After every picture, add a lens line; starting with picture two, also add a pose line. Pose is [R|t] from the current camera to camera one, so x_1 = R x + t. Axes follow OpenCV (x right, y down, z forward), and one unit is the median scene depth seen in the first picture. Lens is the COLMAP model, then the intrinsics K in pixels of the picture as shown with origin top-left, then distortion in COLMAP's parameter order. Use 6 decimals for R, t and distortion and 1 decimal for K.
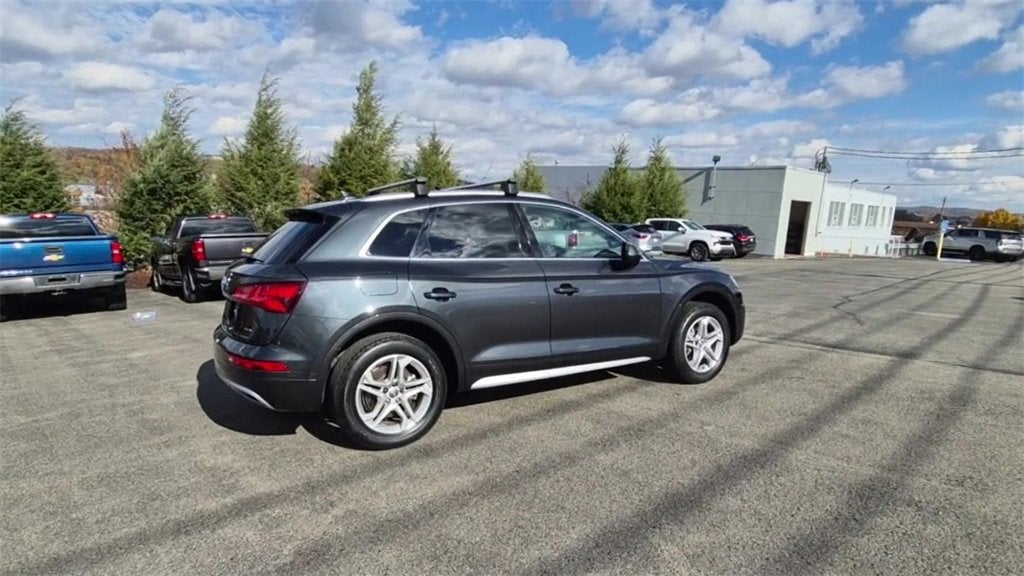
lens RADIAL K [[557.2, 0, 504.1], [0, 557.2, 288.9], [0, 0, 1]] dist [0.004475, -0.002105]
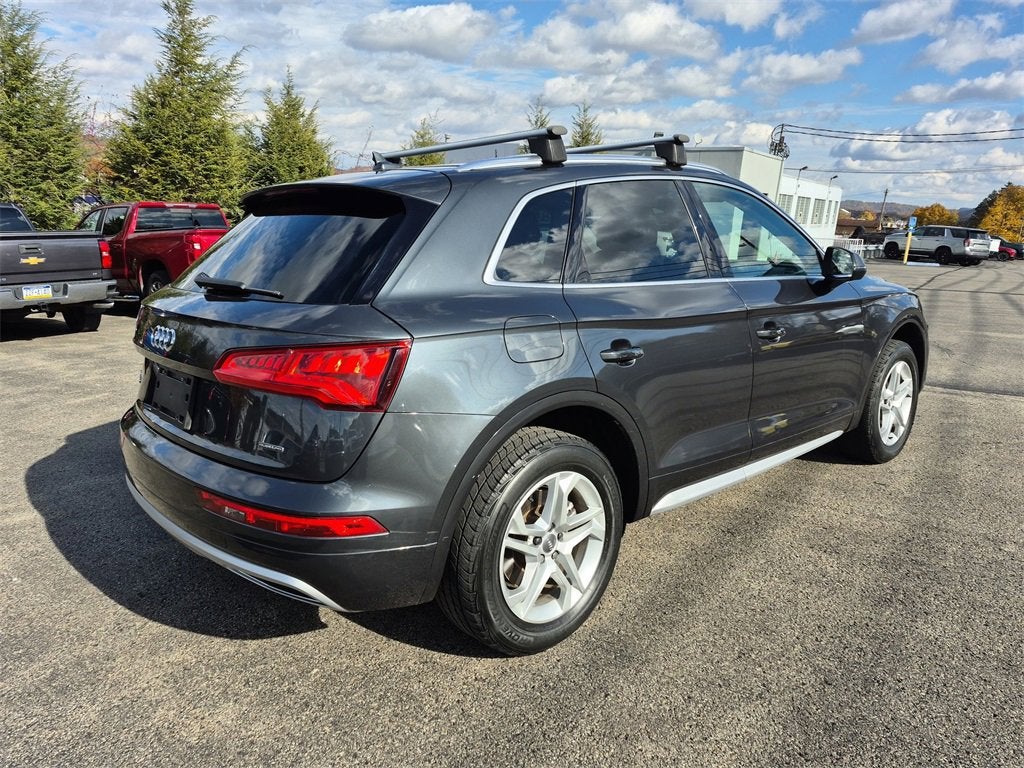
lens RADIAL K [[716.7, 0, 500.7], [0, 716.7, 357.7], [0, 0, 1]] dist [0.040643, -0.026225]
pose [[0.979619, -0.034523, 0.197877, -0.261318], [0.020163, 0.997045, 0.074130, -0.026410], [-0.199852, -0.068629, 0.977420, 0.255862]]
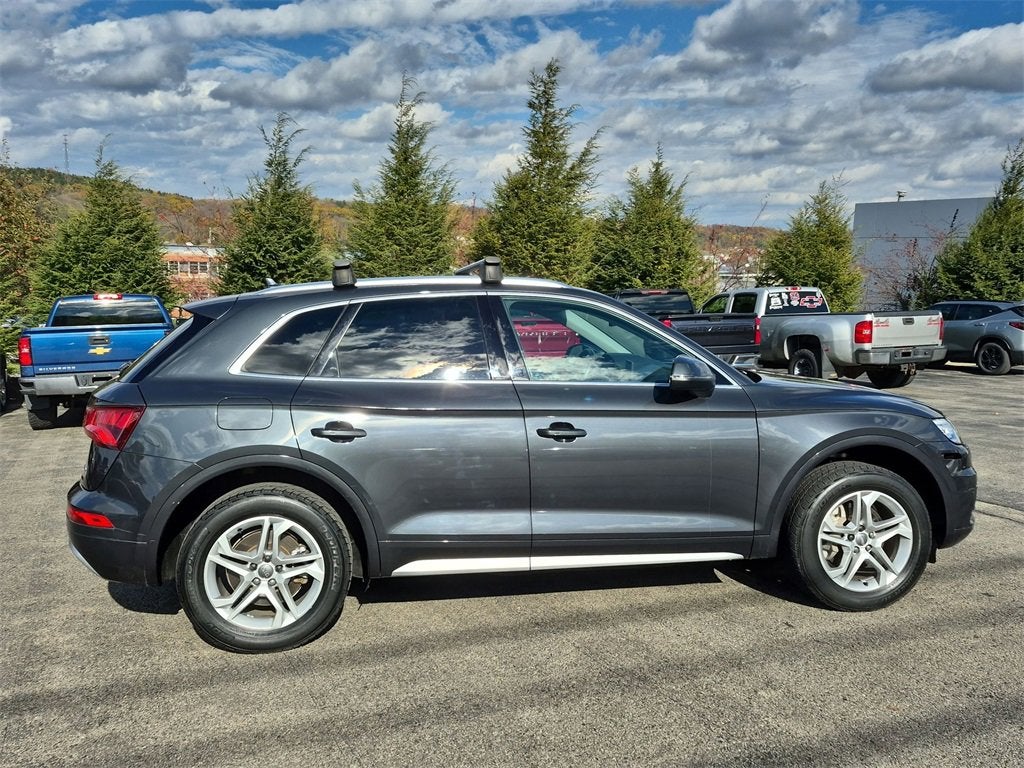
lens RADIAL K [[864.4, 0, 515.0], [0, 864.4, 380.1], [0, 0, 1]] dist [0.085945, -0.055545]
pose [[0.938417, 0.031945, -0.344025, 0.323605], [-0.039756, 0.999087, -0.015672, -0.032439], [0.343211, 0.028383, 0.938830, 0.056447]]
